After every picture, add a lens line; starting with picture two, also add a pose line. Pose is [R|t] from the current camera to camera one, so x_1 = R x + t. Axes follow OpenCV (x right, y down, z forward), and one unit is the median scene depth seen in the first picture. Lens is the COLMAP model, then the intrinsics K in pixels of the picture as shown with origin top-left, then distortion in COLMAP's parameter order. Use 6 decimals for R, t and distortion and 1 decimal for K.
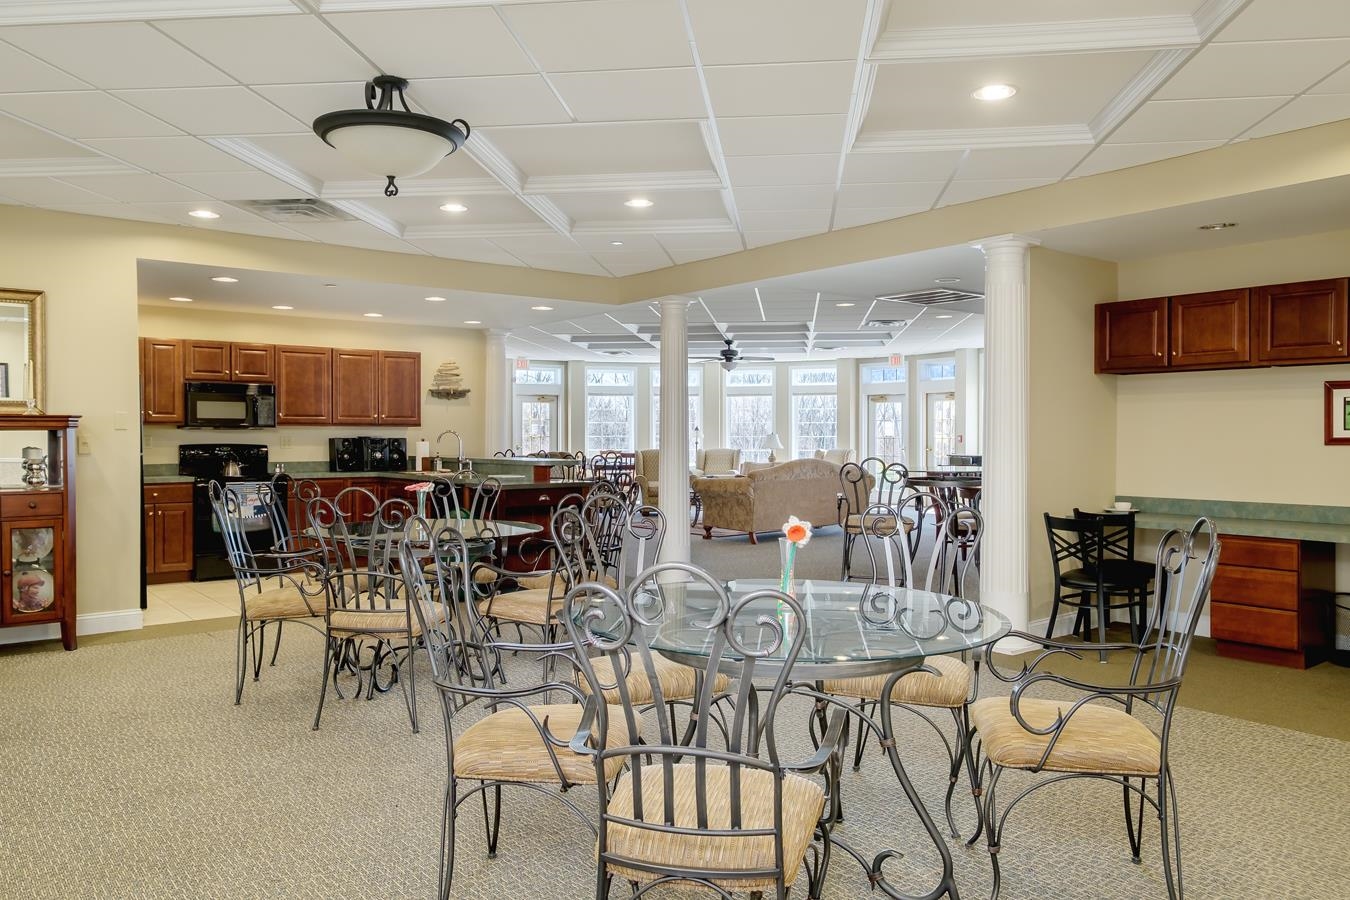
lens RADIAL K [[922.1, 0, 675.0], [0, 922.1, 450.0], [0, 0, 1]] dist [0.004952, 0.000580]
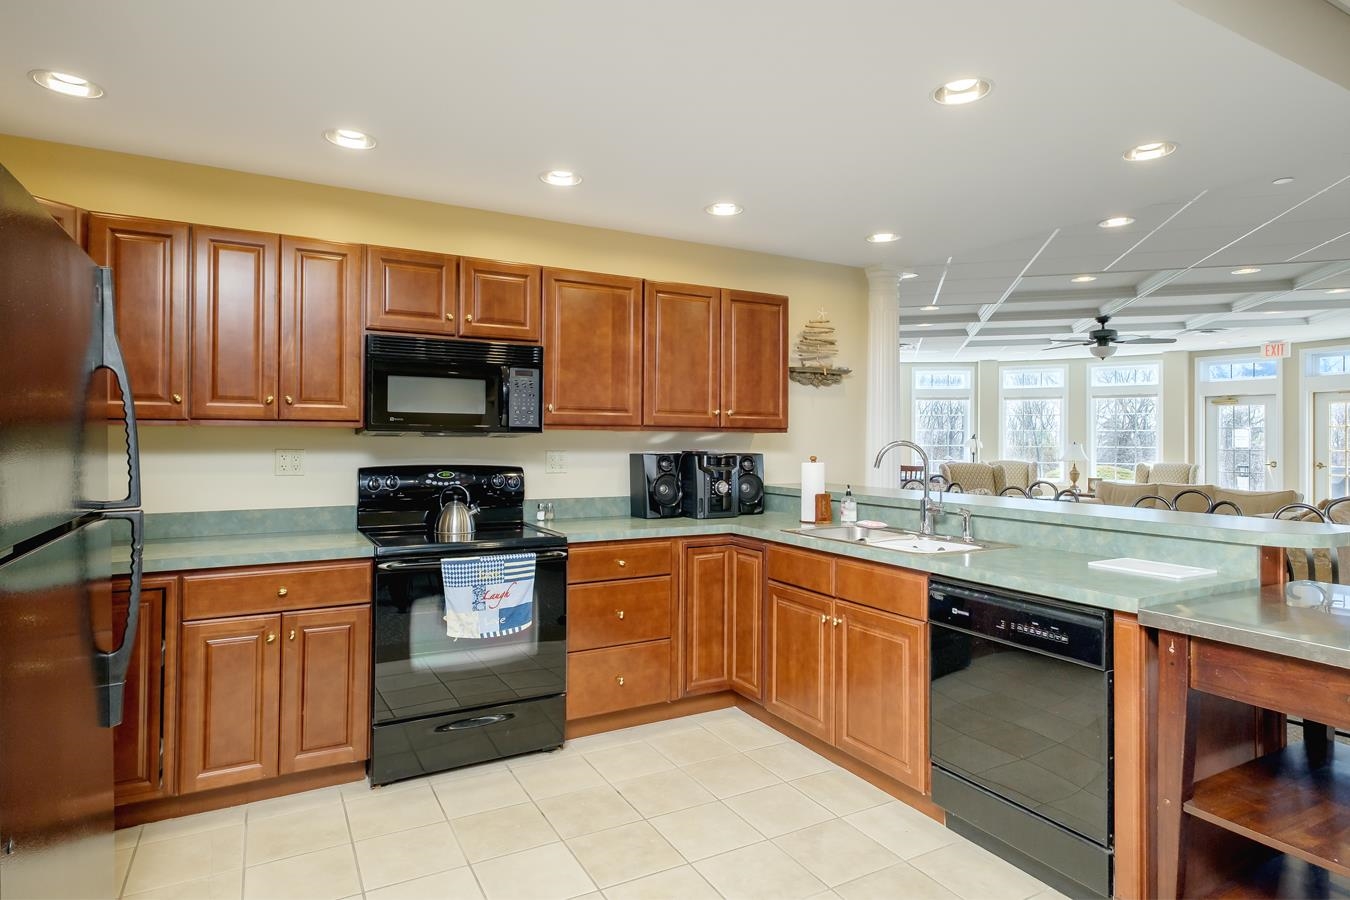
lens RADIAL K [[737.4, 0, 675.0], [0, 737.4, 450.0], [0, 0, 1]] dist [-0.003056, -0.000983]
pose [[0.983304, 0.010255, -0.181680, -0.282217], [-0.010603, 0.999943, -0.000945, -0.015161], [0.181660, 0.002856, 0.983357, 0.607476]]
